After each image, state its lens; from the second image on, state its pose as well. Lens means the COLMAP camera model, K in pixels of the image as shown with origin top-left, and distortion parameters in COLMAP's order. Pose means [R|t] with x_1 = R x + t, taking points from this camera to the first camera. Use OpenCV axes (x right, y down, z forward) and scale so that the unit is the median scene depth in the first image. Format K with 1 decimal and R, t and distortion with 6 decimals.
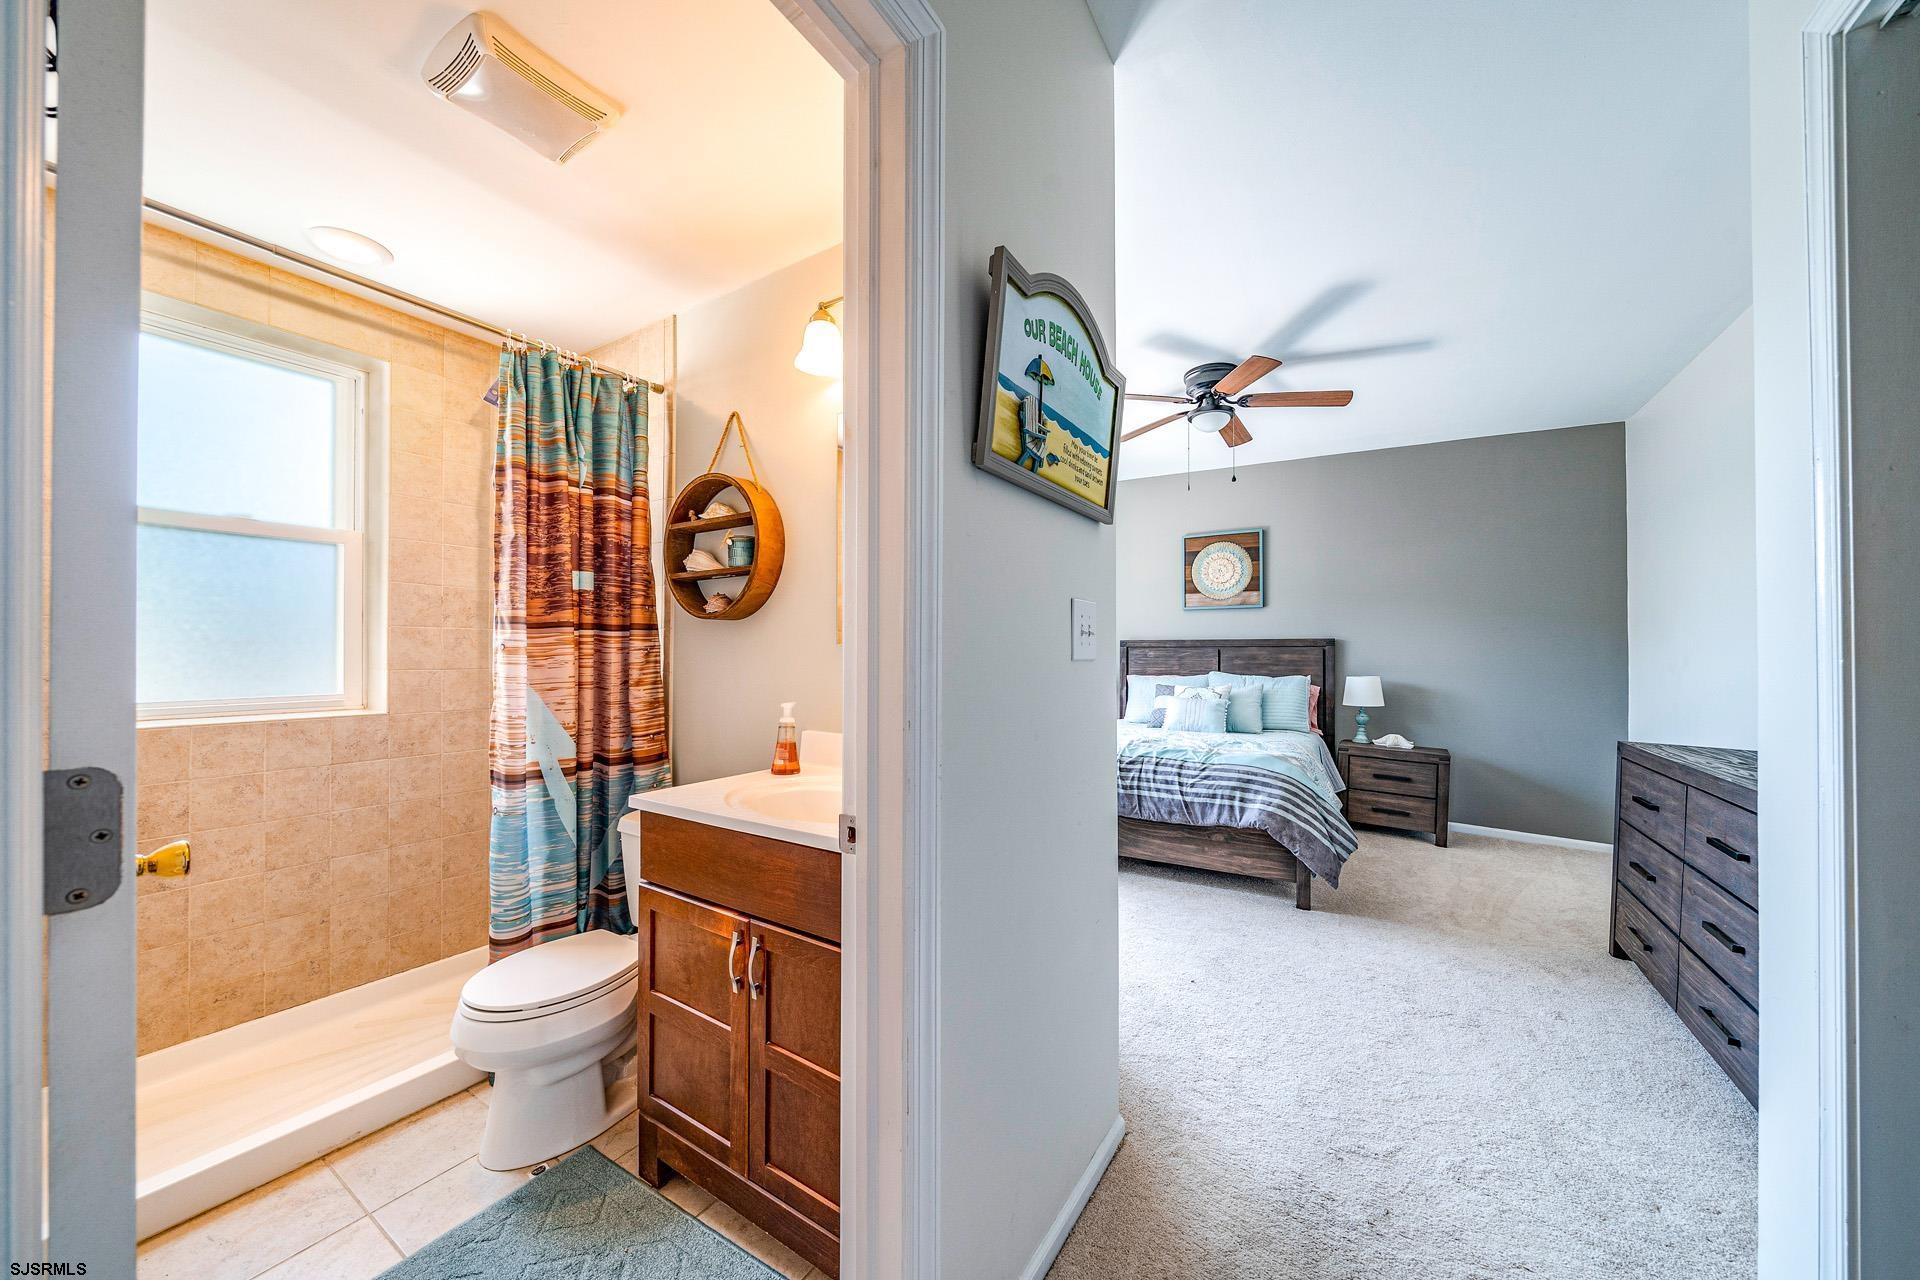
lens RADIAL K [[670.8, 0, 960.6], [0, 670.8, 646.9], [0, 0, 1]] dist [-0.006554, -0.000050]
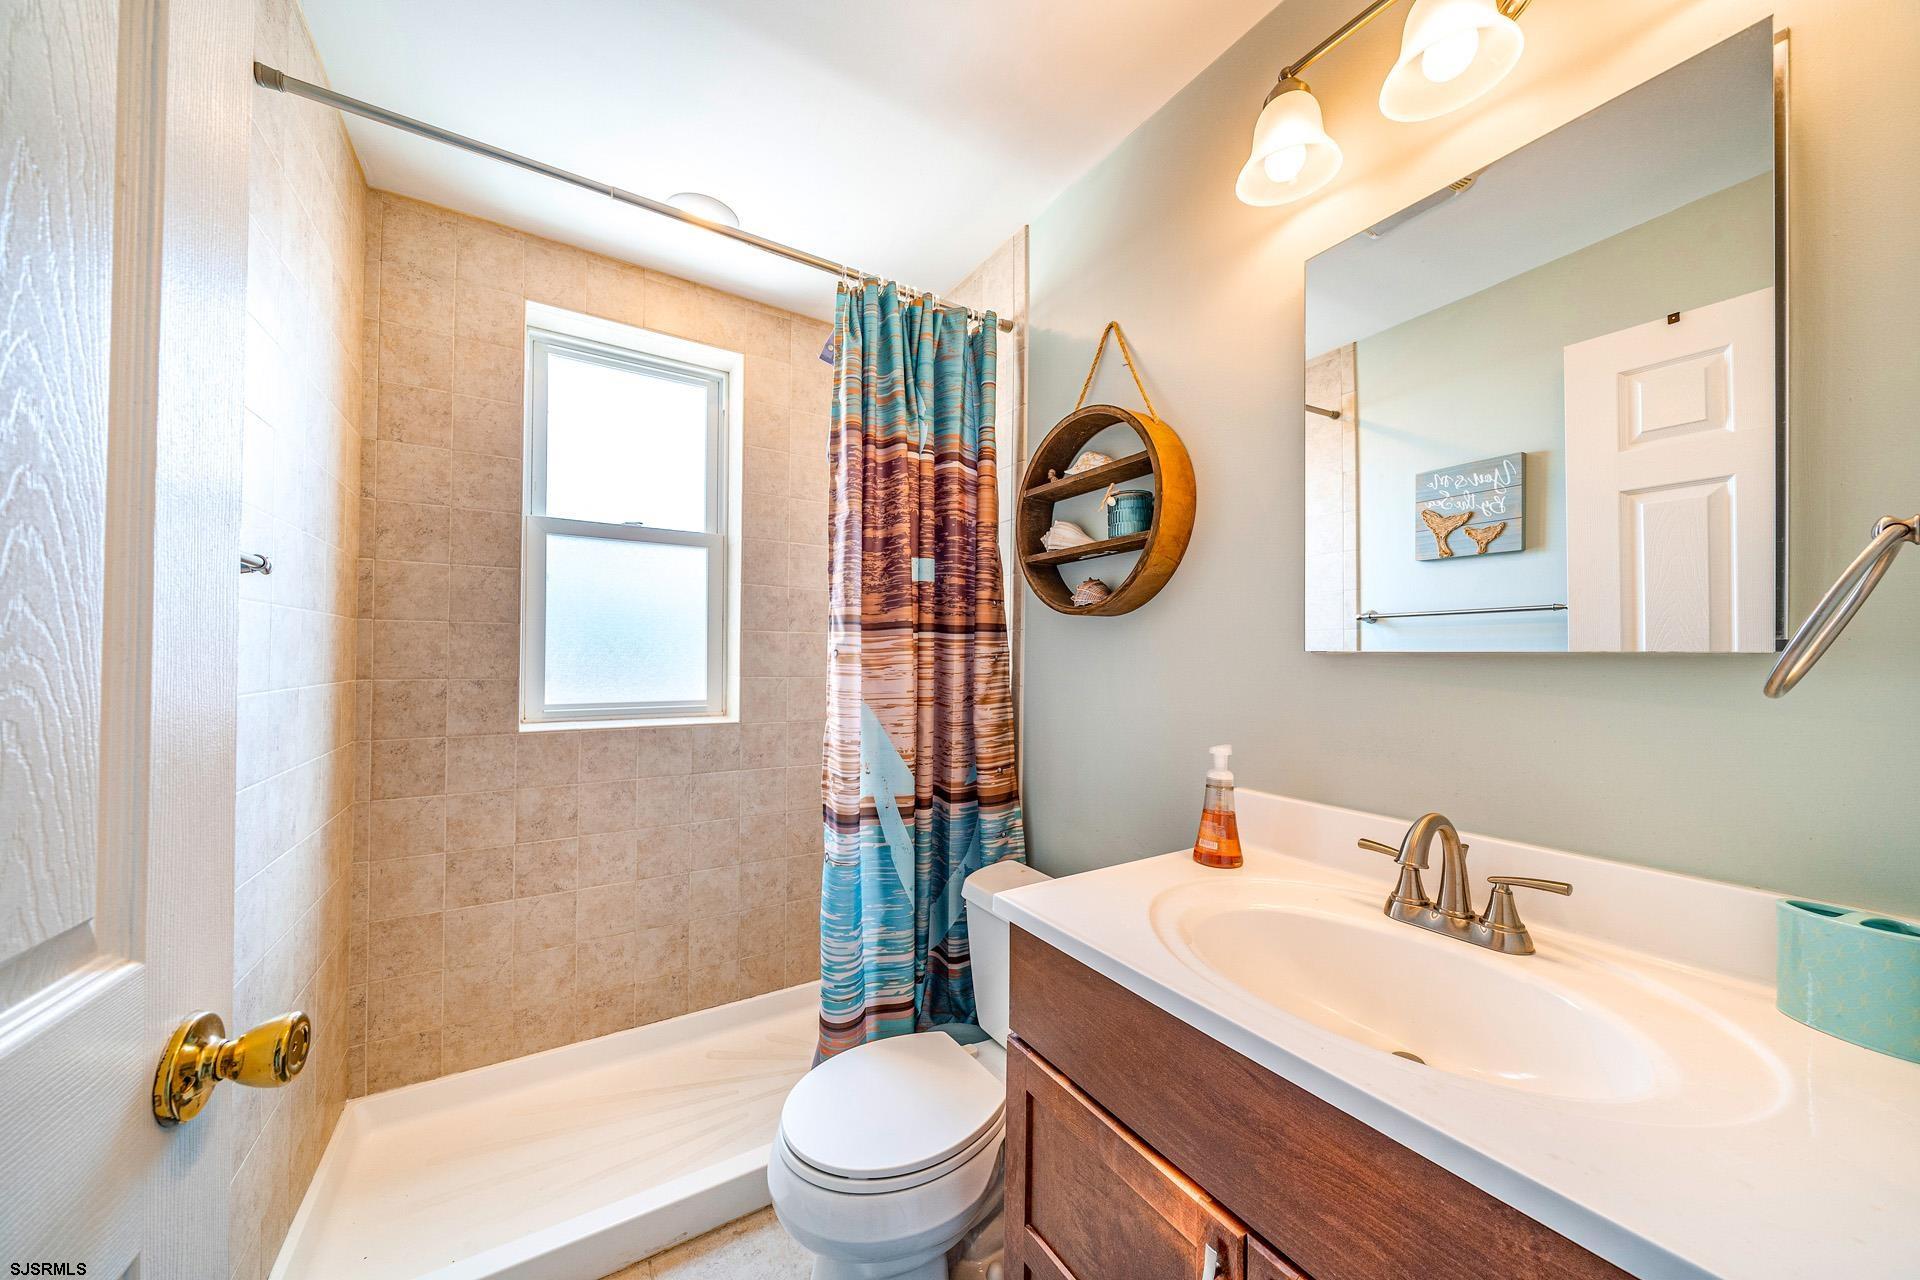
lens RADIAL K [[655.3, 0, 957.0], [0, 655.3, 647.0], [0, 0, 1]] dist [-0.009331, 0.000033]
pose [[0.902033, -0.000009, -0.431666, -0.193078], [-0.003935, 0.999958, -0.008244, -0.001281], [0.431648, 0.009135, 0.901996, 0.318655]]
